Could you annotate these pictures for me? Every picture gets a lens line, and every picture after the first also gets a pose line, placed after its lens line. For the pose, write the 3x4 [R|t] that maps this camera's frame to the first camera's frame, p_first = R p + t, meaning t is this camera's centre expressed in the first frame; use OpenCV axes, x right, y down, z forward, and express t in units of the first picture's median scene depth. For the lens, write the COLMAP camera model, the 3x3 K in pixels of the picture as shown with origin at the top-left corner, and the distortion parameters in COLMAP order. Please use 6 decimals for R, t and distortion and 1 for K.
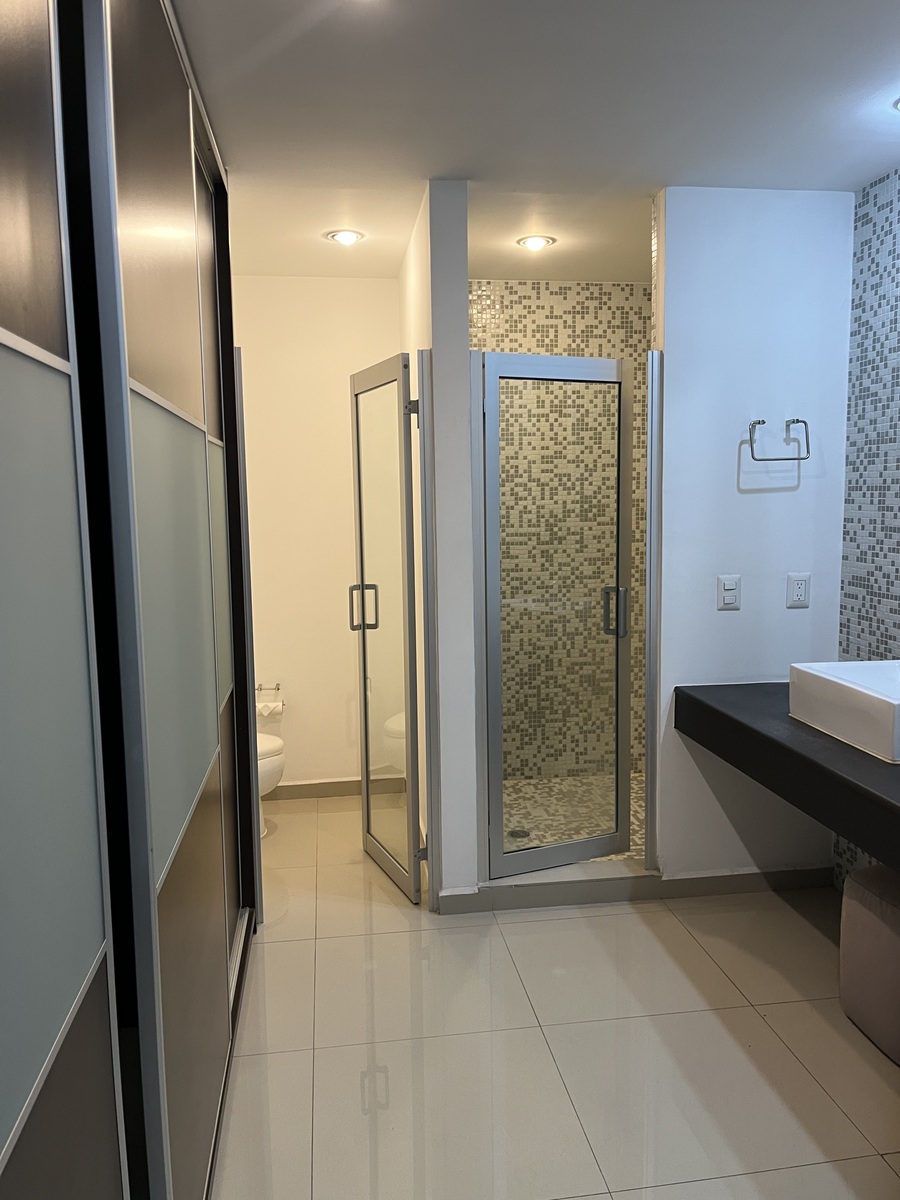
lens RADIAL K [[921.5, 0, 450.0], [0, 921.5, 600.0], [0, 0, 1]] dist [0.048126, -0.062622]
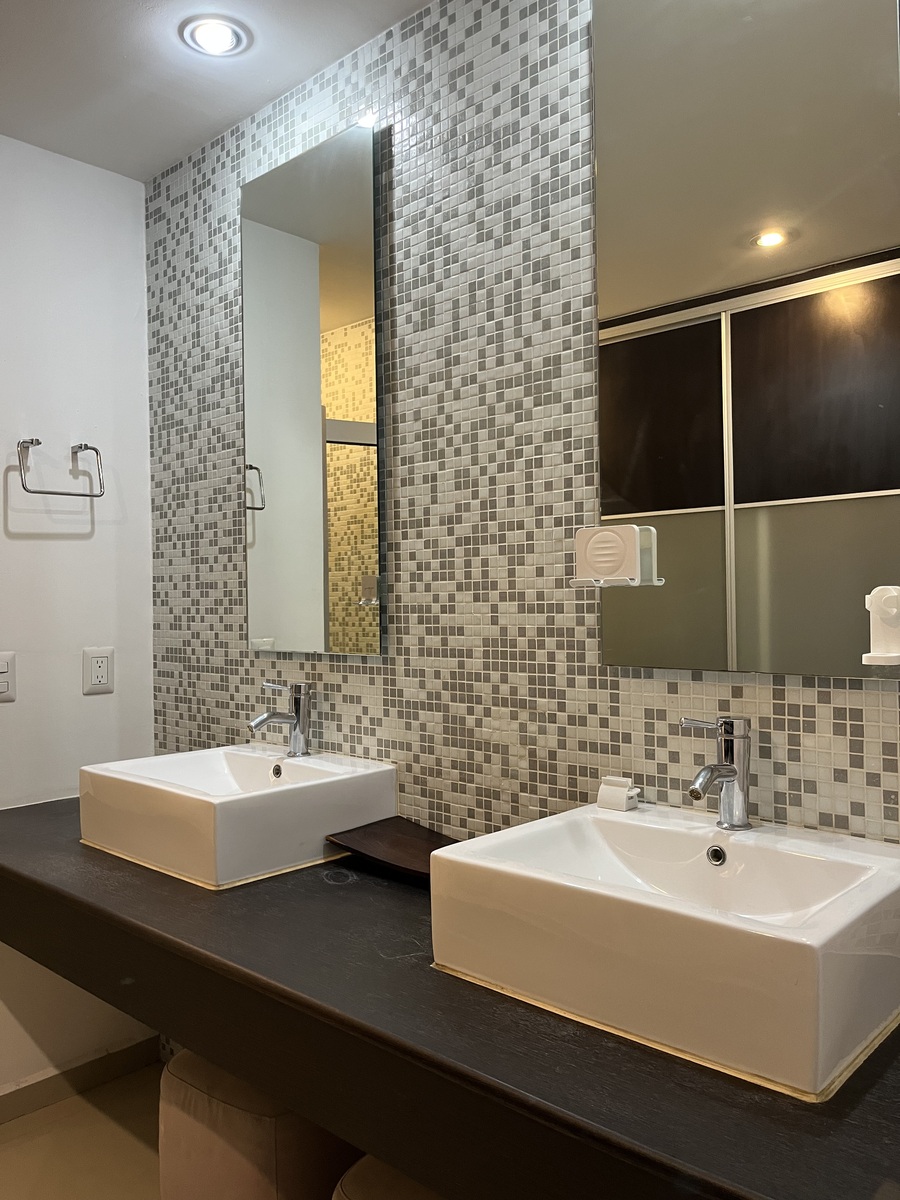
lens RADIAL K [[921.5, 0, 450.0], [0, 921.5, 600.0], [0, 0, 1]] dist [0.048126, -0.062622]
pose [[0.777160, 0.003255, 0.629295, 0.128914], [0.075316, 0.992318, -0.098146, 0.030016], [-0.624780, 0.123671, 0.770944, 0.241909]]
